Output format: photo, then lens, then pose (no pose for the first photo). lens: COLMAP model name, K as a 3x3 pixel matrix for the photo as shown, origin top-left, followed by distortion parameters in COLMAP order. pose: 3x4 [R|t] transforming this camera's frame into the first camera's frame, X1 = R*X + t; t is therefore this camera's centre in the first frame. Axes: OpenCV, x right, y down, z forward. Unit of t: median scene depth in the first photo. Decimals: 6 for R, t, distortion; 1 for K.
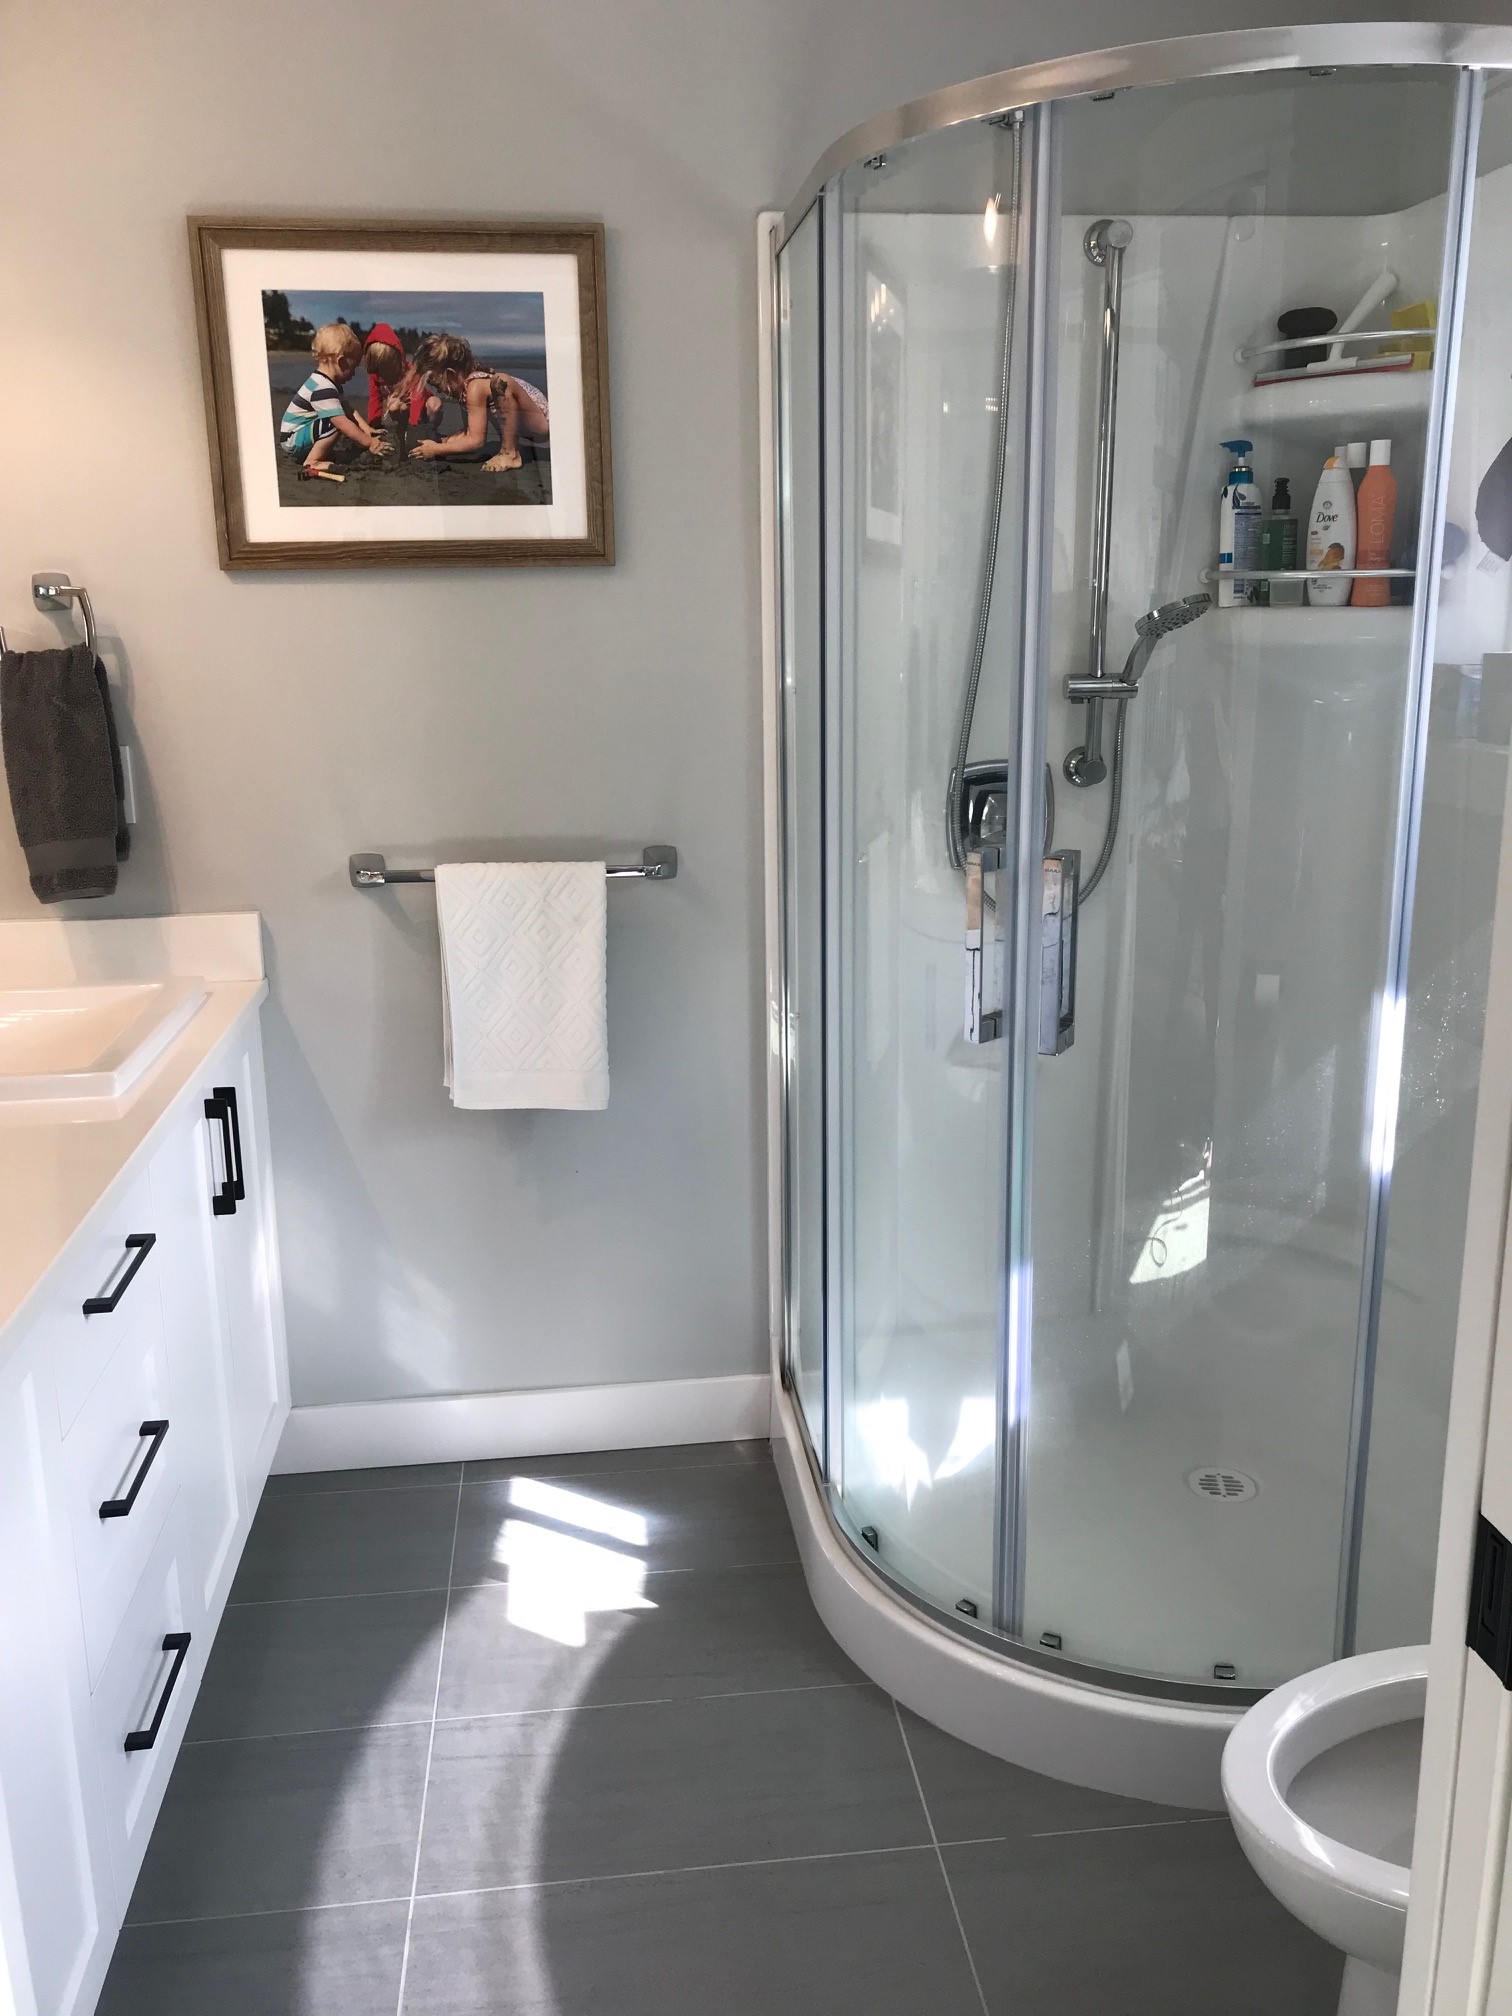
lens RADIAL K [[1641.6, 0, 756.0], [0, 1641.6, 1008.0], [0, 0, 1]] dist [-0.001265, -0.001445]
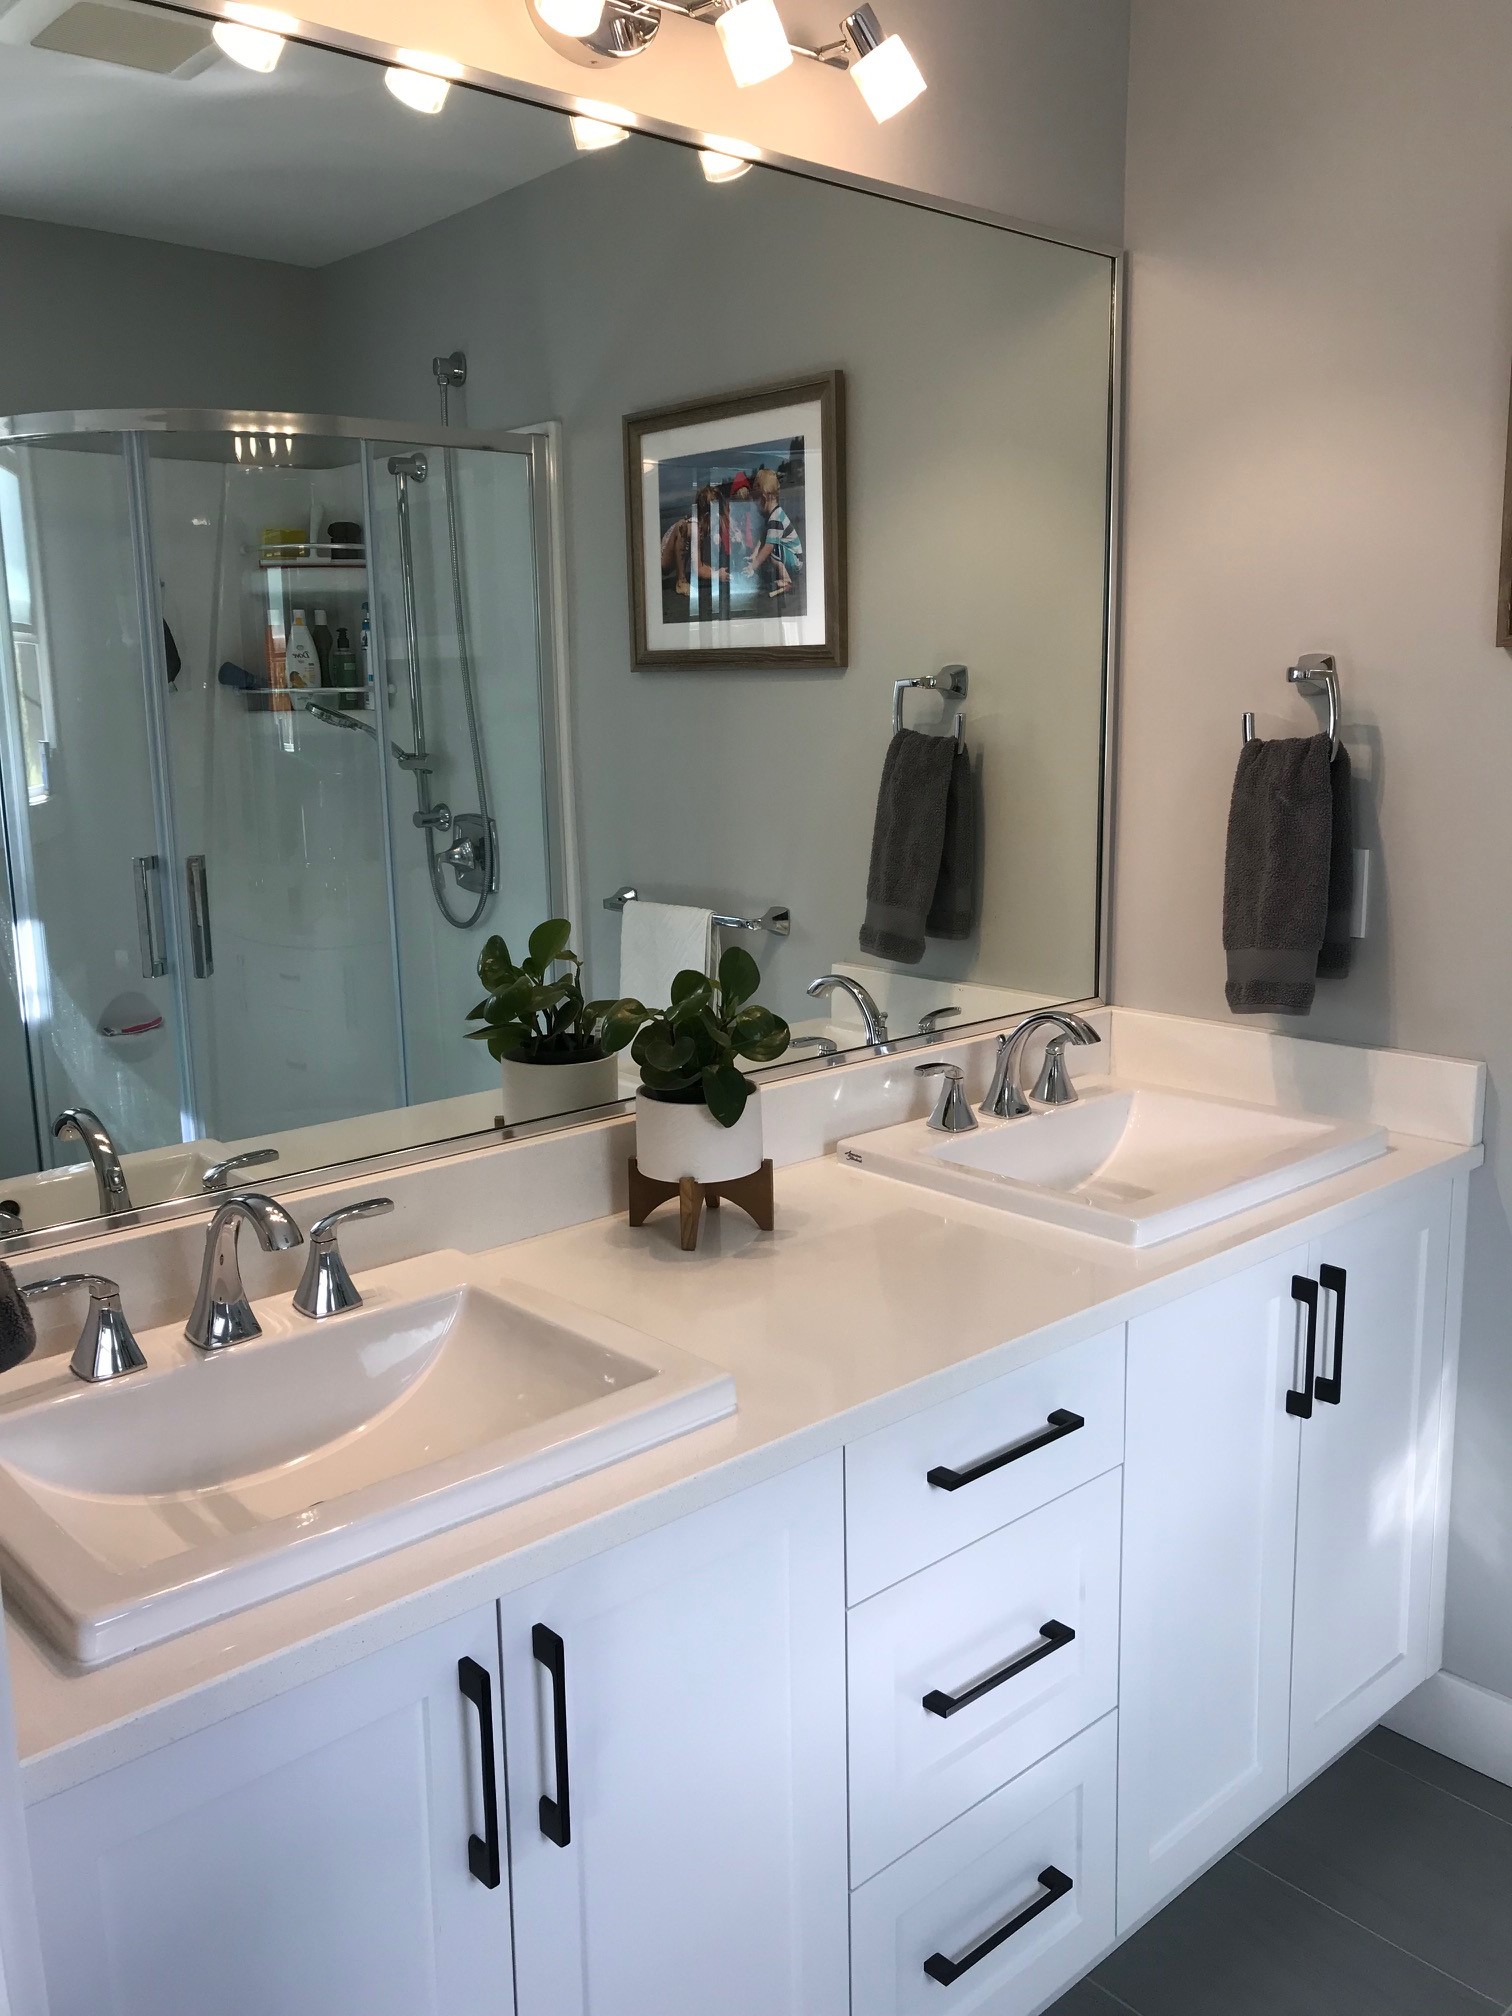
lens RADIAL K [[1641.6, 0, 756.0], [0, 1641.6, 1008.0], [0, 0, 1]] dist [-0.001265, -0.001445]
pose [[0.566701, 0.156020, -0.809017, 0.154201], [-0.186126, 0.980767, 0.058765, -0.071257], [0.802625, 0.117277, 0.584841, 0.254113]]
